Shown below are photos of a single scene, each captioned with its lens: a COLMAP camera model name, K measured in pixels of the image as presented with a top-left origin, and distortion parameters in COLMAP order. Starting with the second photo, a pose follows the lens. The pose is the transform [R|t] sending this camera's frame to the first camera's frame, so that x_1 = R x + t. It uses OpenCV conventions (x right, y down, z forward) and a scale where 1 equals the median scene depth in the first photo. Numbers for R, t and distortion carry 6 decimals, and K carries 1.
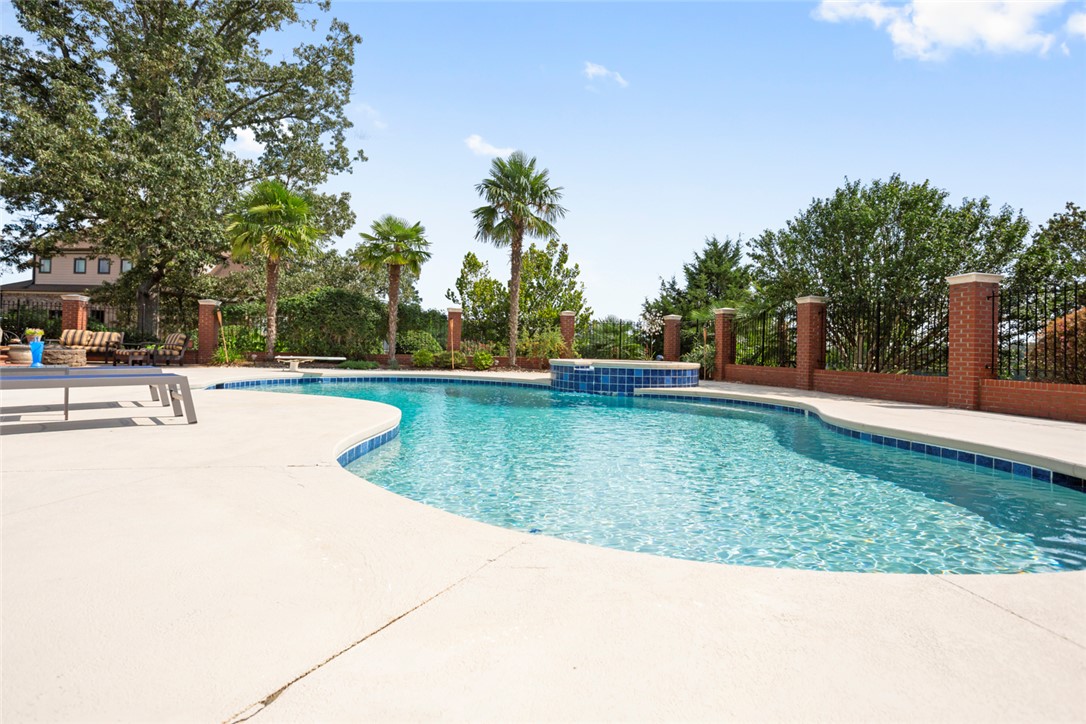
lens RADIAL K [[524.6, 0, 540.2], [0, 524.6, 355.2], [0, 0, 1]] dist [-0.001761, -0.000136]
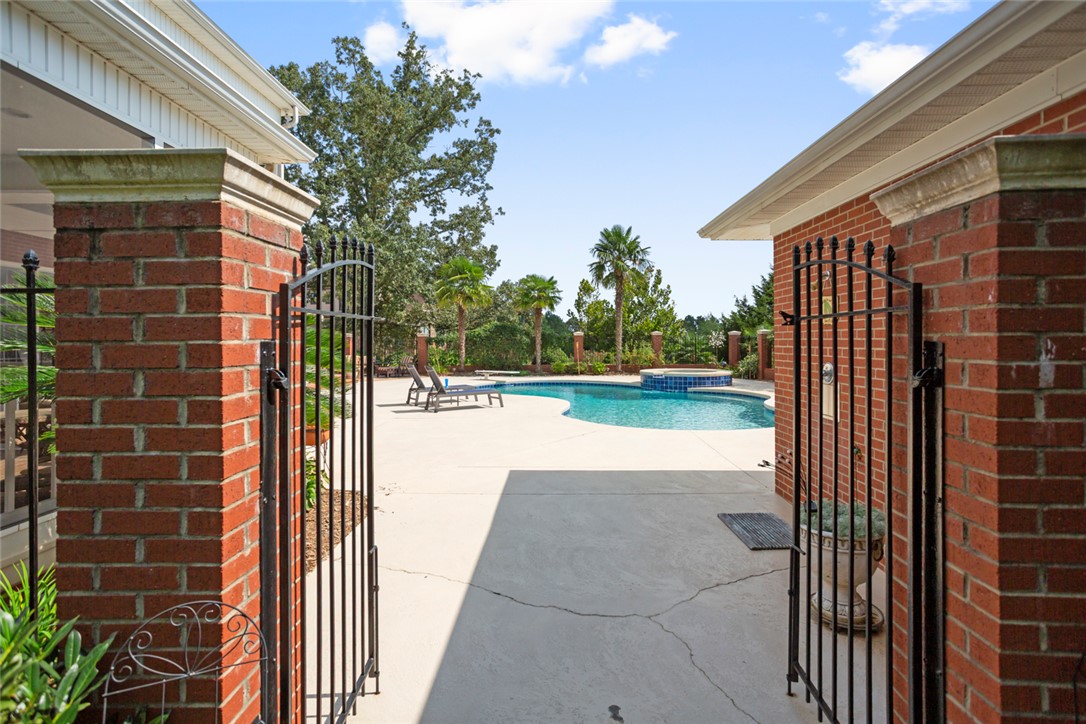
lens RADIAL K [[524.6, 0, 540.2], [0, 524.6, 355.2], [0, 0, 1]] dist [-0.001761, -0.000136]
pose [[0.977696, -0.030089, -0.207859, 0.037428], [0.033448, 0.999360, 0.012664, -0.048865], [0.207345, -0.019334, 0.978077, -0.469047]]
